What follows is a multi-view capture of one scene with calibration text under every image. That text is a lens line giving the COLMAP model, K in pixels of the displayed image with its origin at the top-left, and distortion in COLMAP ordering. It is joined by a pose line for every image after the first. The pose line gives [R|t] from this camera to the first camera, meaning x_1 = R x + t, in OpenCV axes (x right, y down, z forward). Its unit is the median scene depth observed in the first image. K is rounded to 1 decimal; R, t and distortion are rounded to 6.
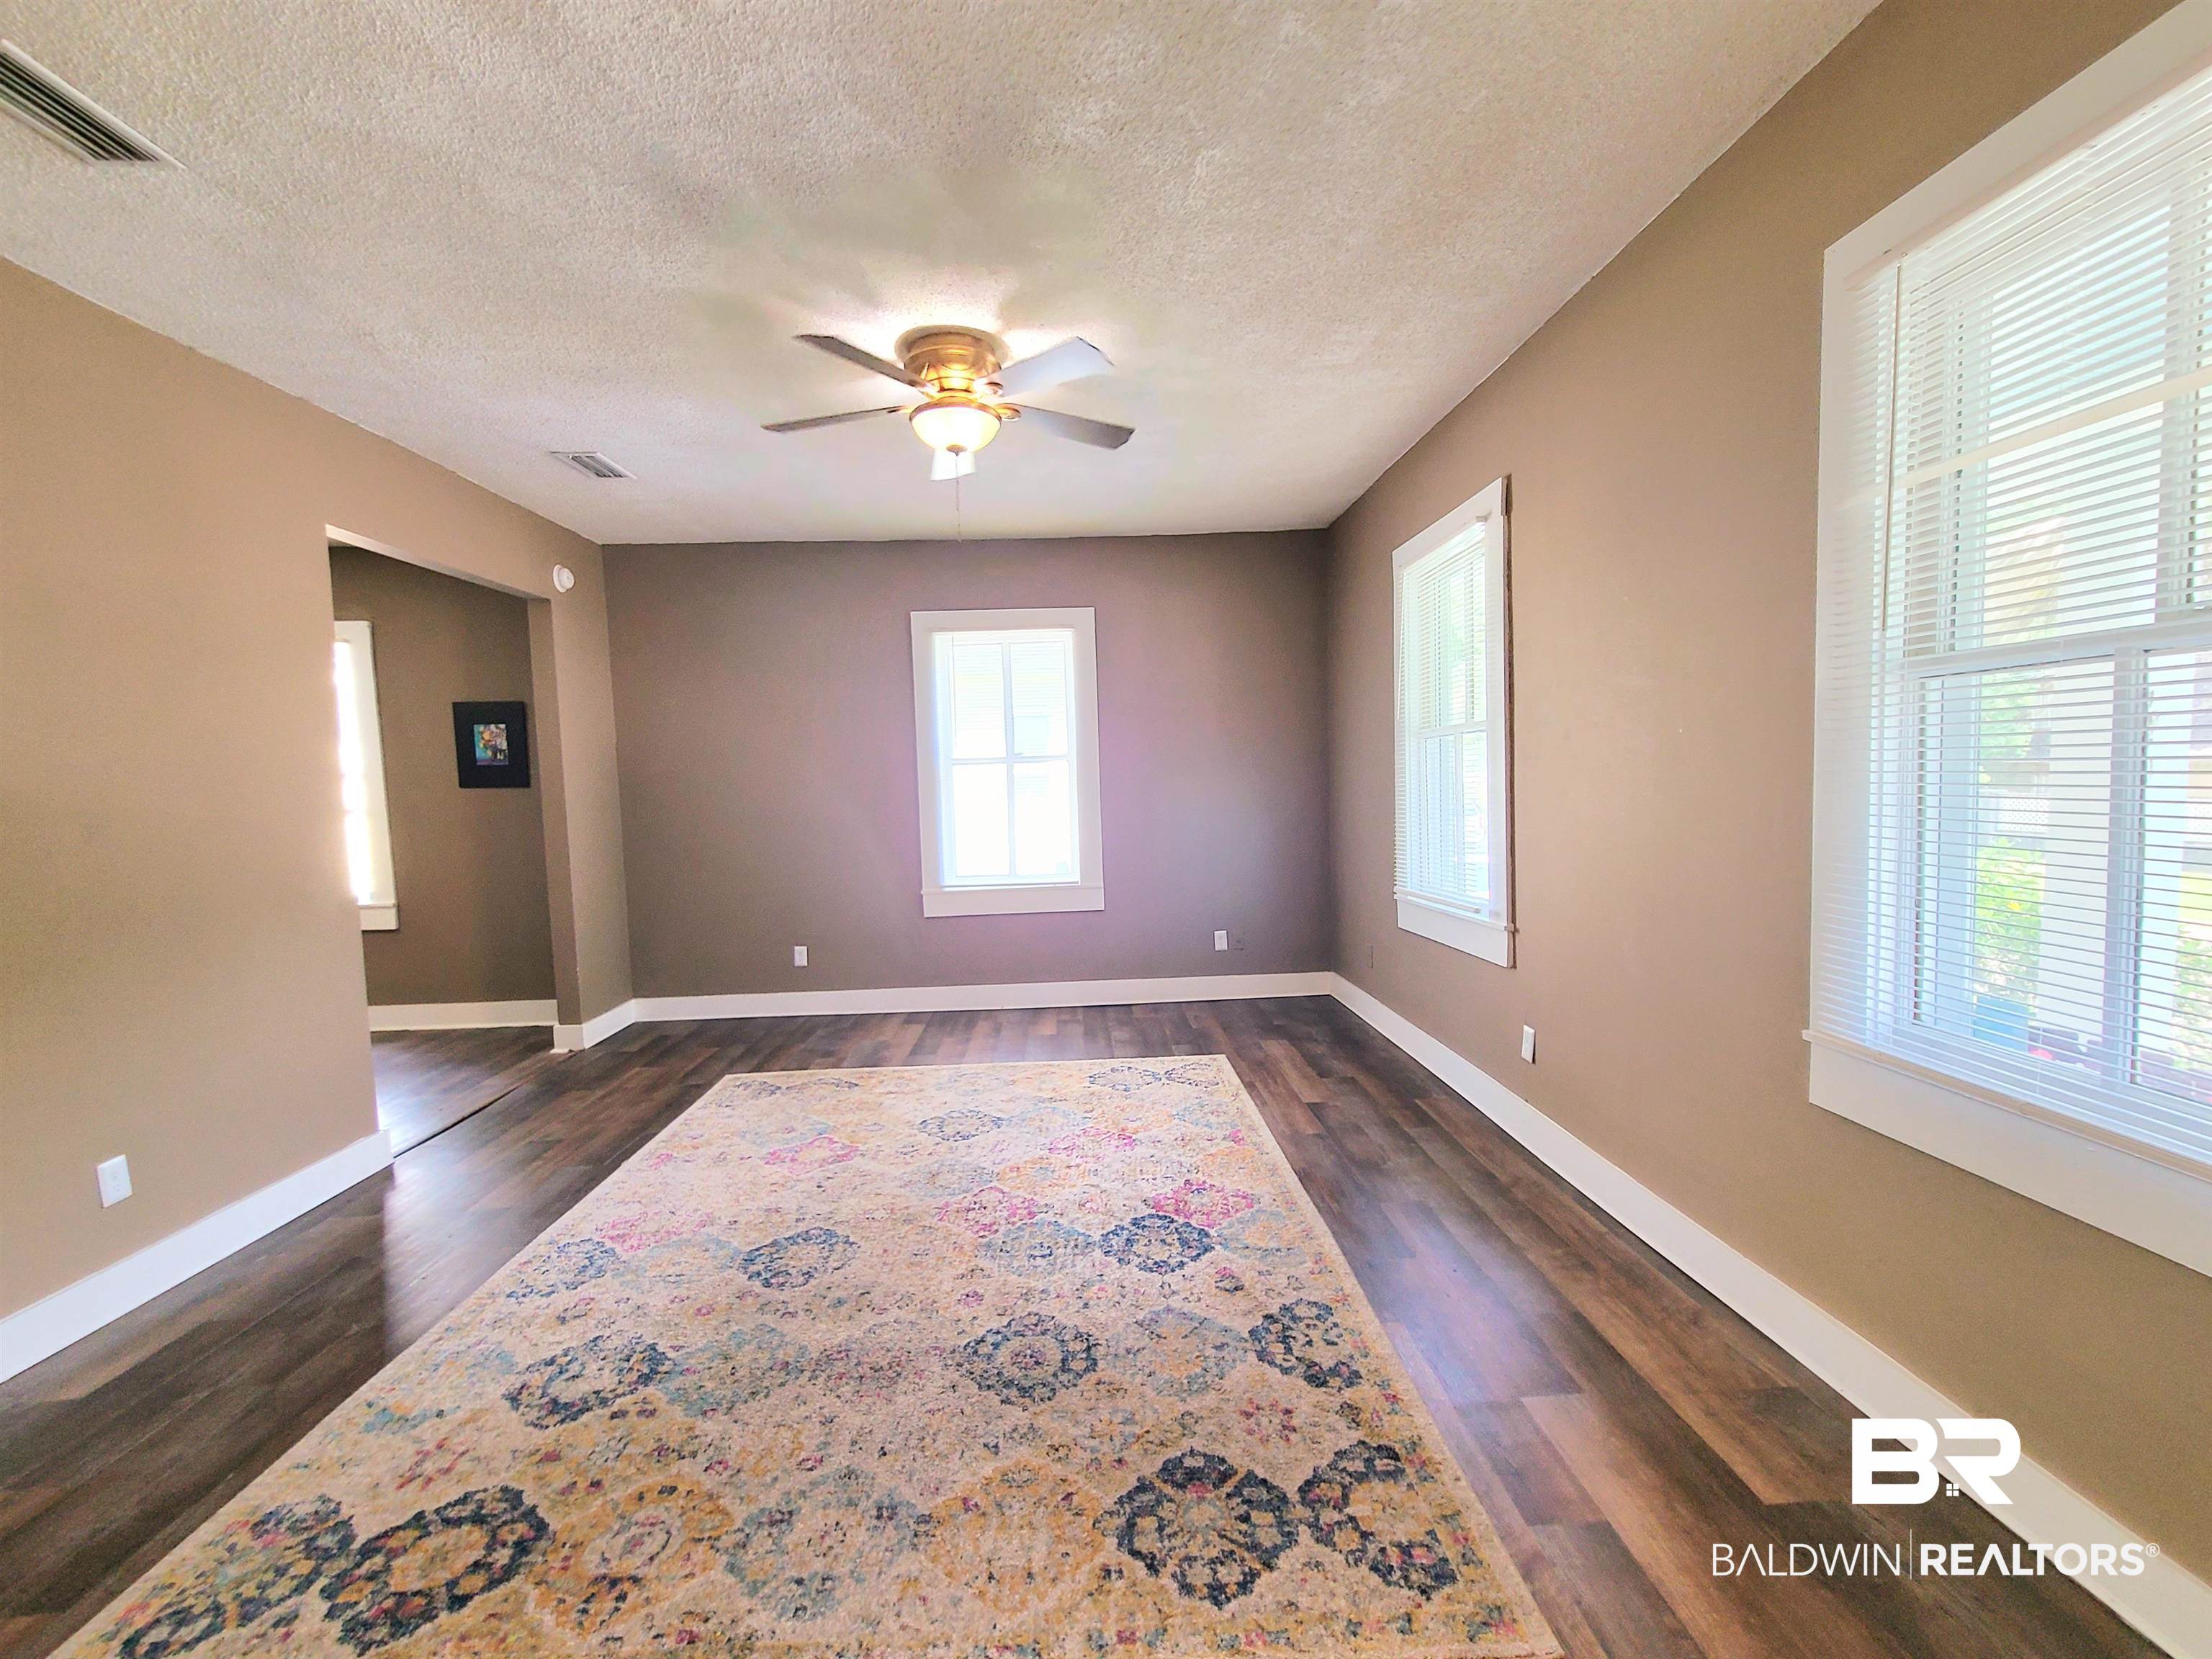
lens RADIAL K [[857.7, 0, 1106.0], [0, 857.7, 829.5], [0, 0, 1]] dist [0.001234, 0.000701]
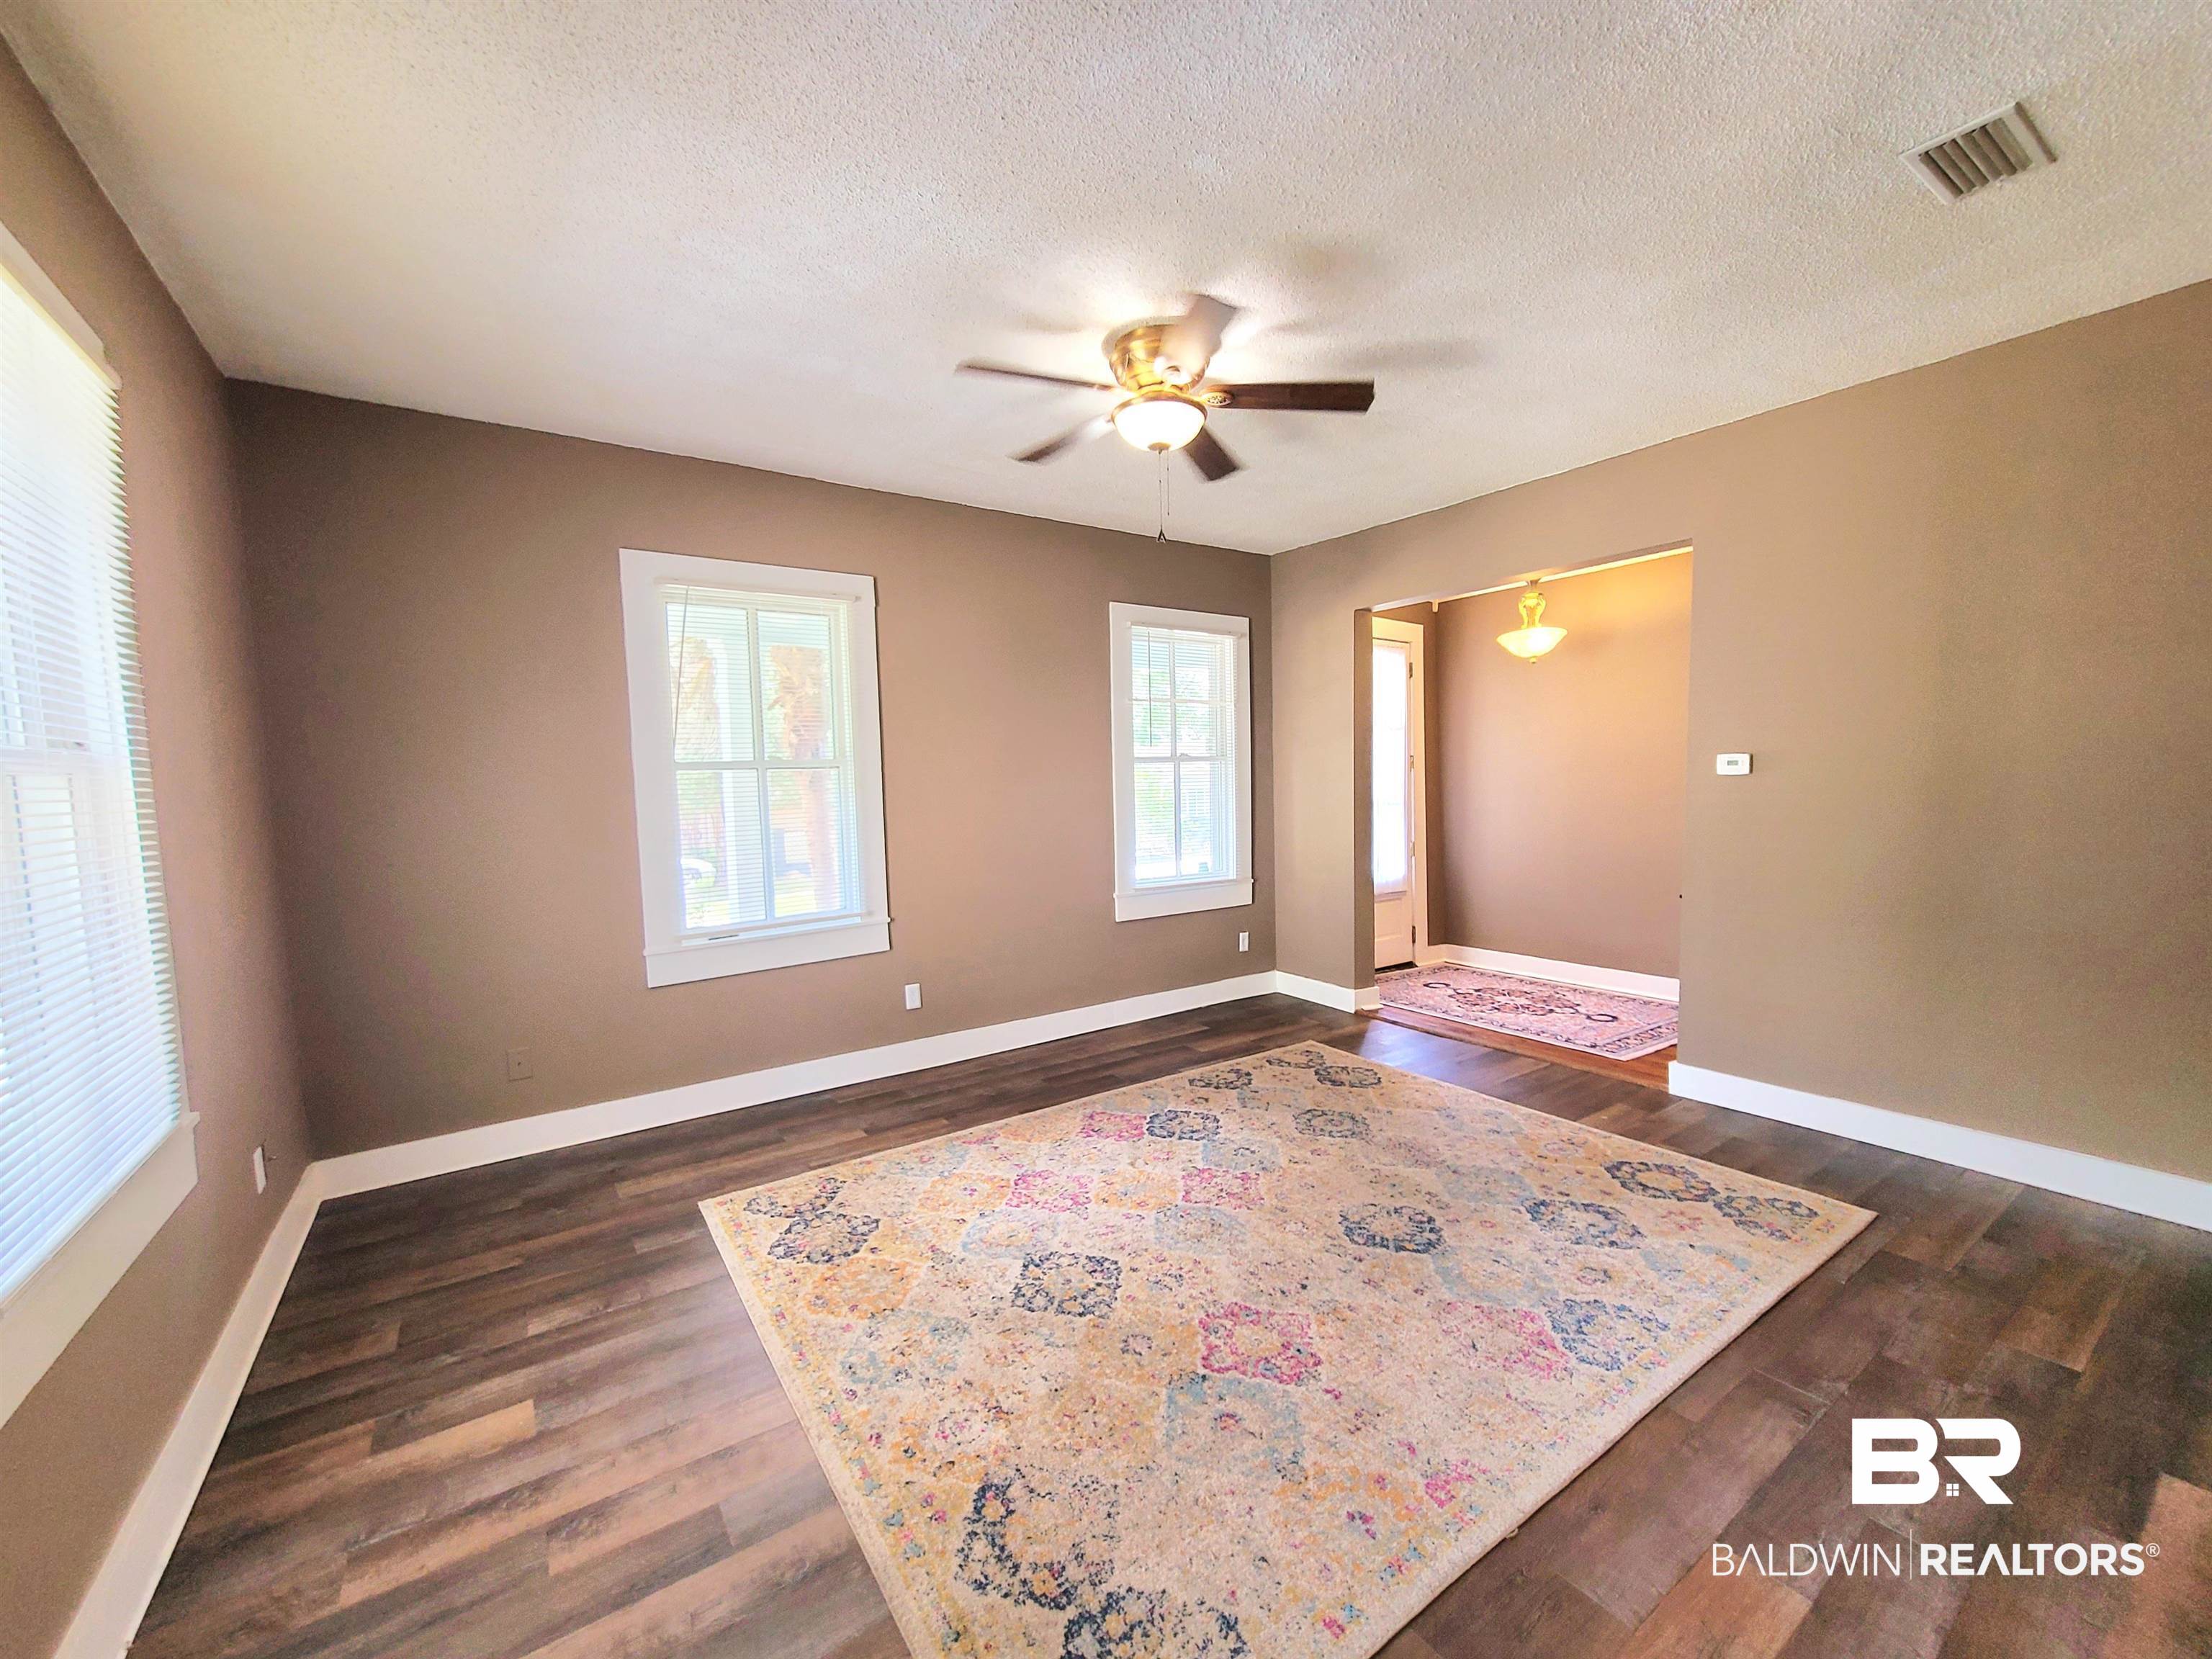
lens RADIAL K [[916.9, 0, 1112.0], [0, 916.9, 843.1], [0, 0, 1]] dist [0.002734, 0.000117]
pose [[-0.522926, -0.017444, 0.852199, -1.129941], [0.089751, 0.993106, 0.075401, -0.088240], [-0.847640, 0.115915, -0.517756, 1.816148]]
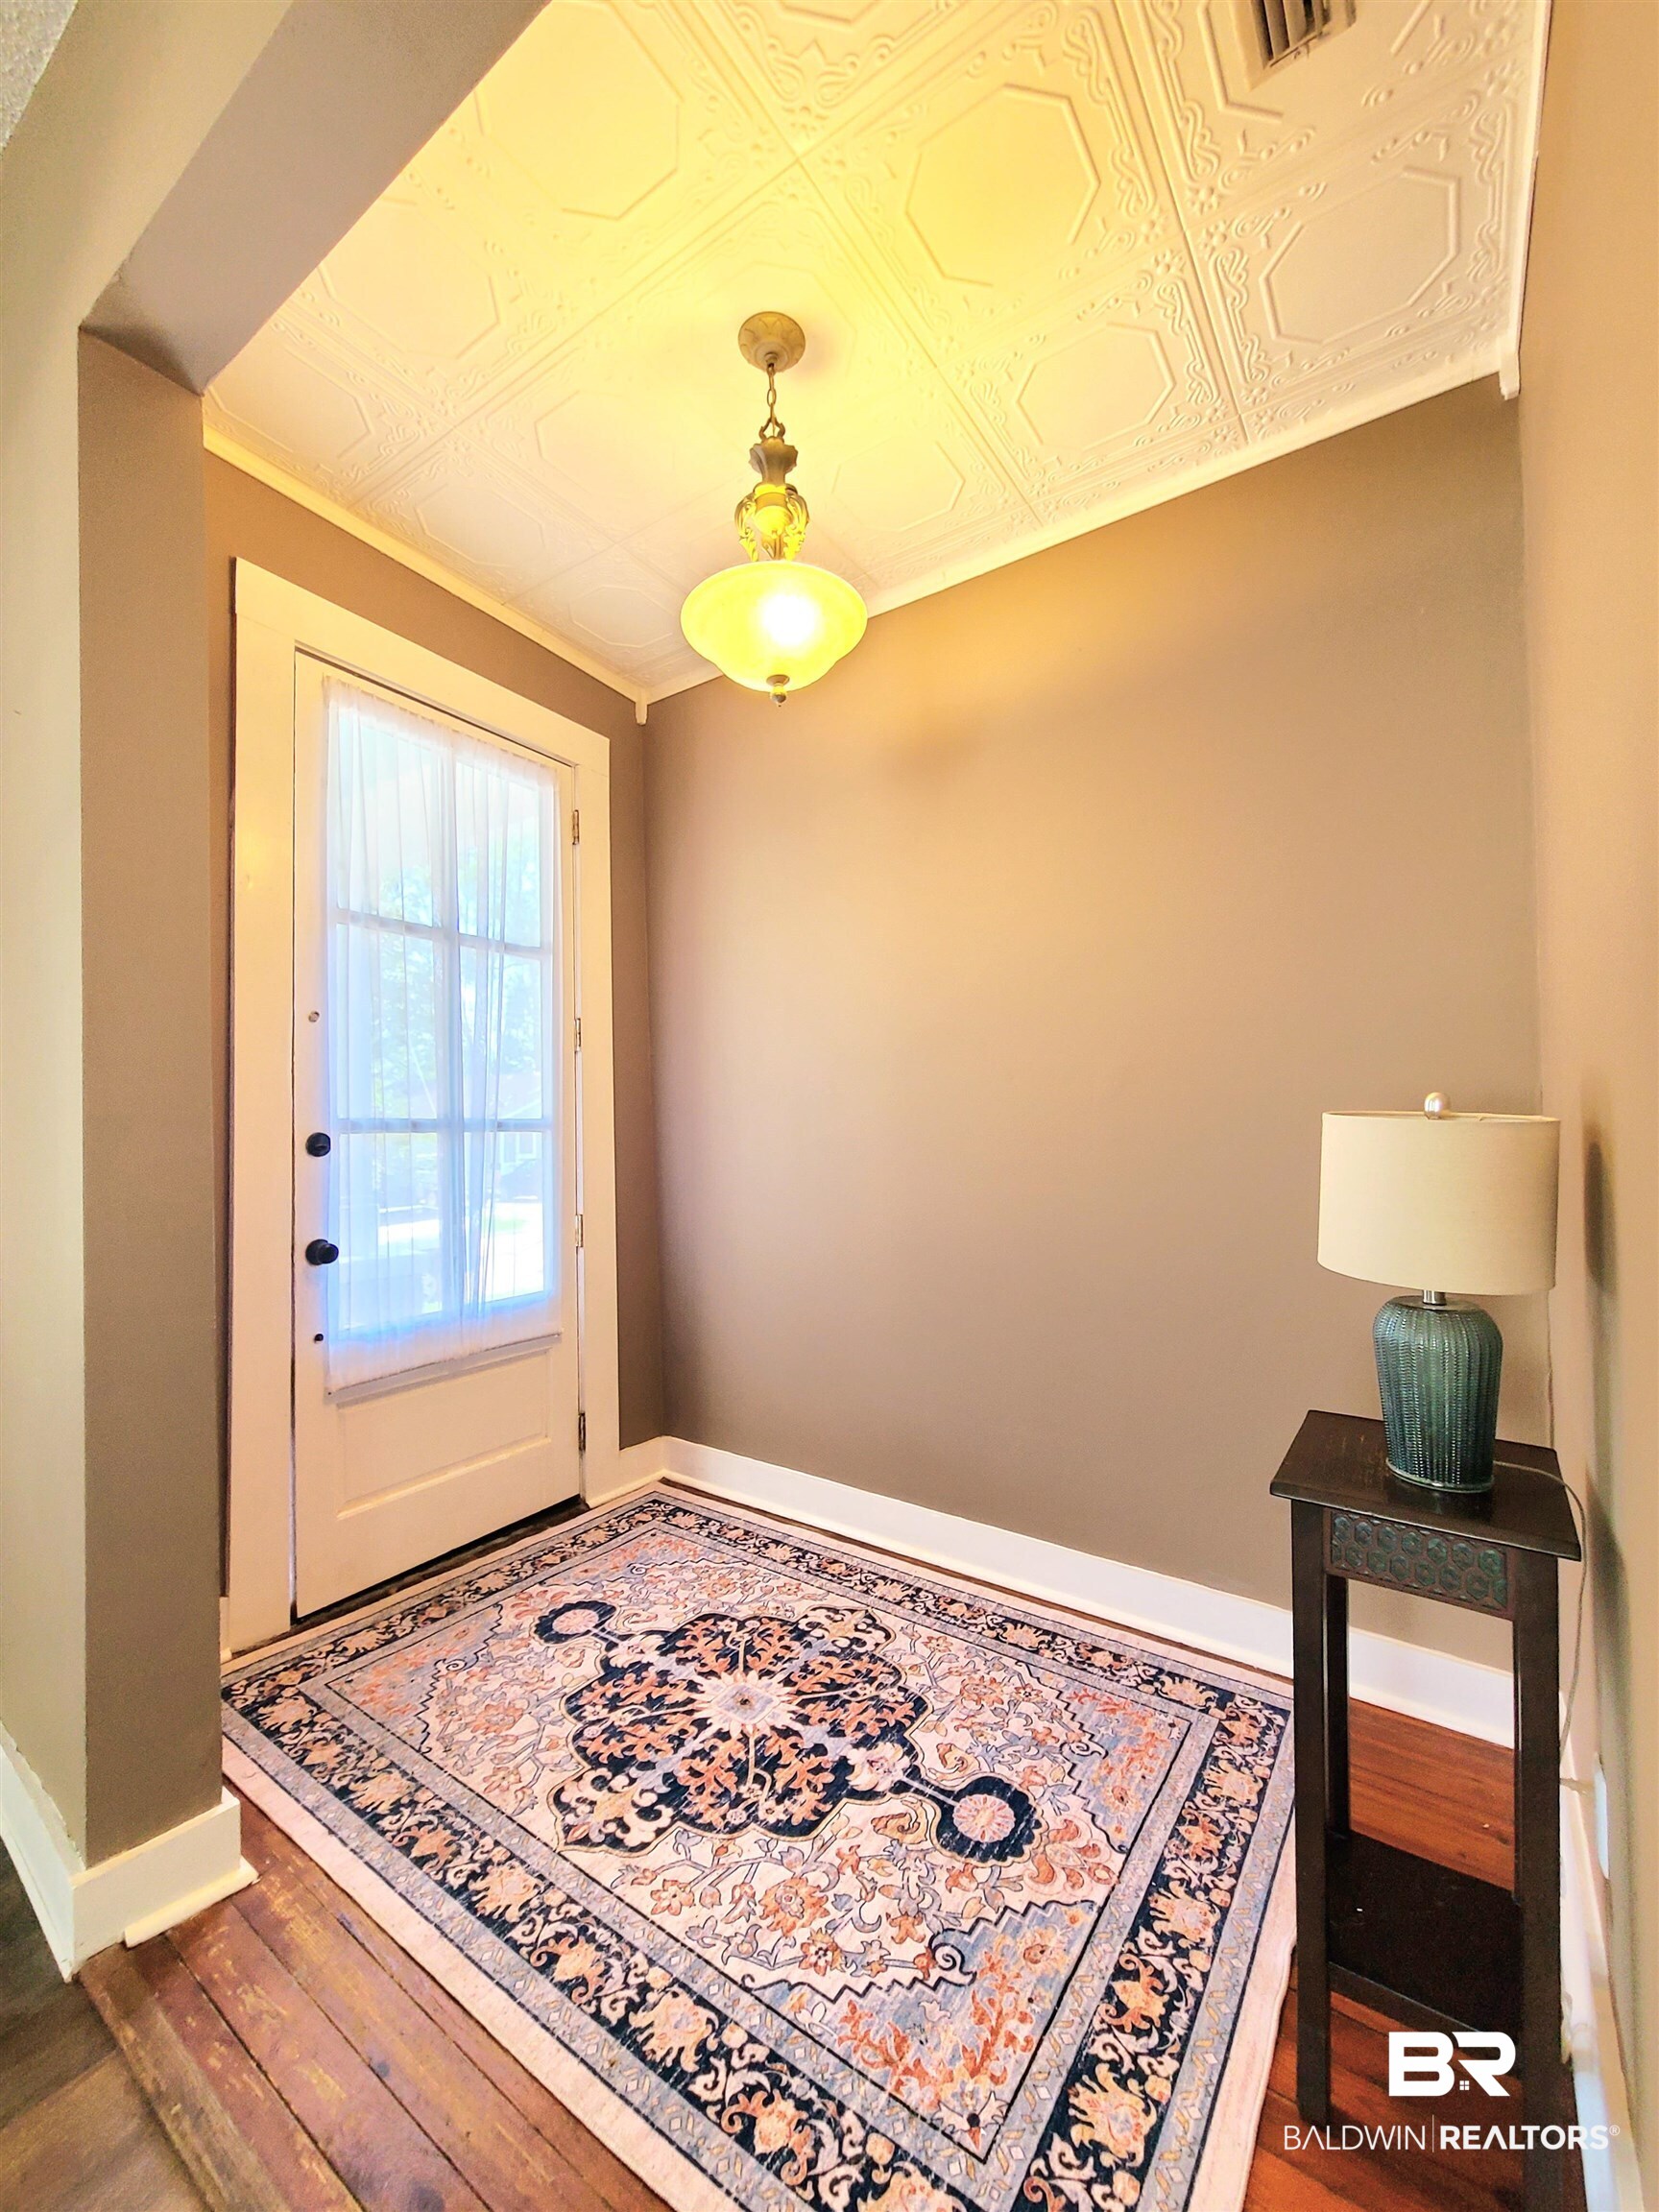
lens RADIAL K [[904.5, 0, 842.4], [0, 904.5, 1106.5], [0, 0, 1]] dist [-0.001201, 0.000077]
pose [[-0.793369, 0.039214, 0.607477, -0.282832], [0.066752, 0.997509, 0.022787, 0.046389], [-0.605071, 0.058629, -0.794010, 0.400001]]
